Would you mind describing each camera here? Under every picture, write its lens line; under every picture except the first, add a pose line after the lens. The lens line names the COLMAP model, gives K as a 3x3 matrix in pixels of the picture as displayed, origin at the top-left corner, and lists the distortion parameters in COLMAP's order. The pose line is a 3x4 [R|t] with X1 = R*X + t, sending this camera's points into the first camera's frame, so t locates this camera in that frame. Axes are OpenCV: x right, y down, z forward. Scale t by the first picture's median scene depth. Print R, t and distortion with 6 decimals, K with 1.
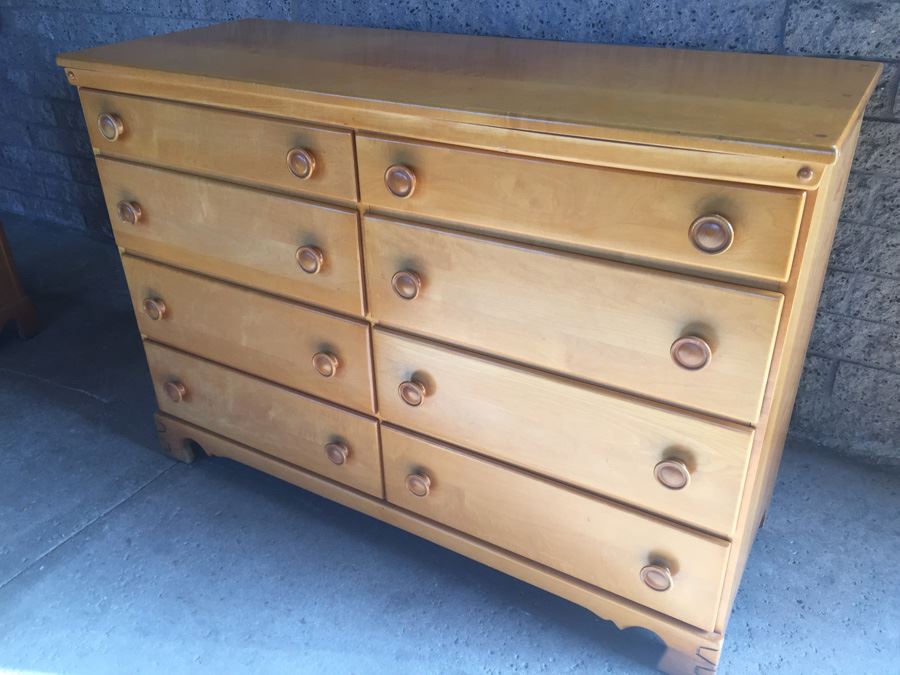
lens RADIAL K [[773.8, 0, 456.4], [0, 773.8, 338.2], [0, 0, 1]] dist [0.082709, -0.117664]
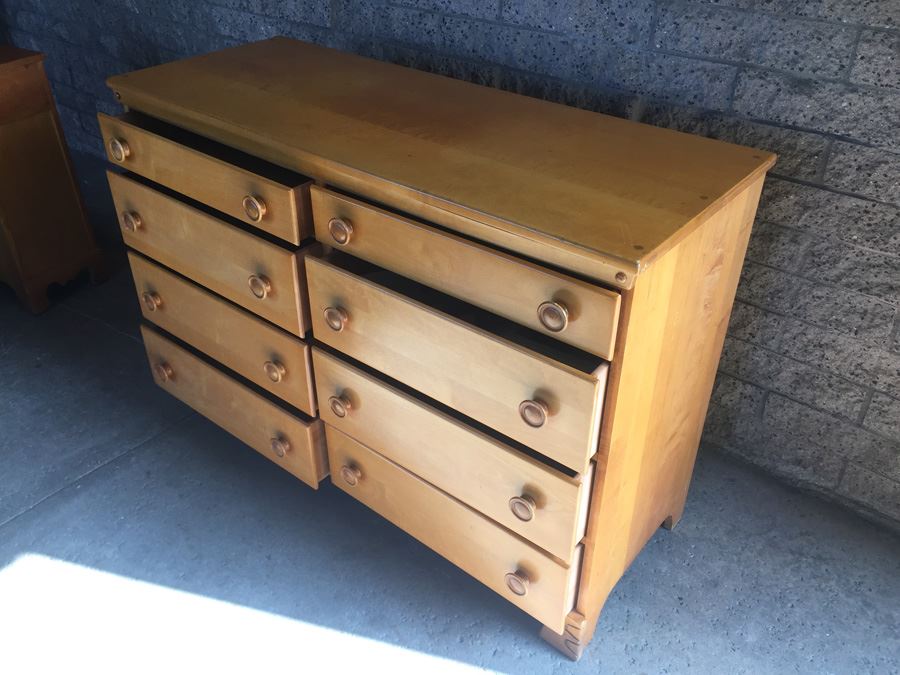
lens RADIAL K [[773.8, 0, 454.1], [0, 773.8, 341.4], [0, 0, 1]] dist [0.082709, -0.117664]
pose [[0.988076, 0.104559, -0.113016, 0.191683], [-0.094639, 0.991449, 0.089848, -0.112426], [0.121444, -0.078081, 0.989522, -0.157694]]
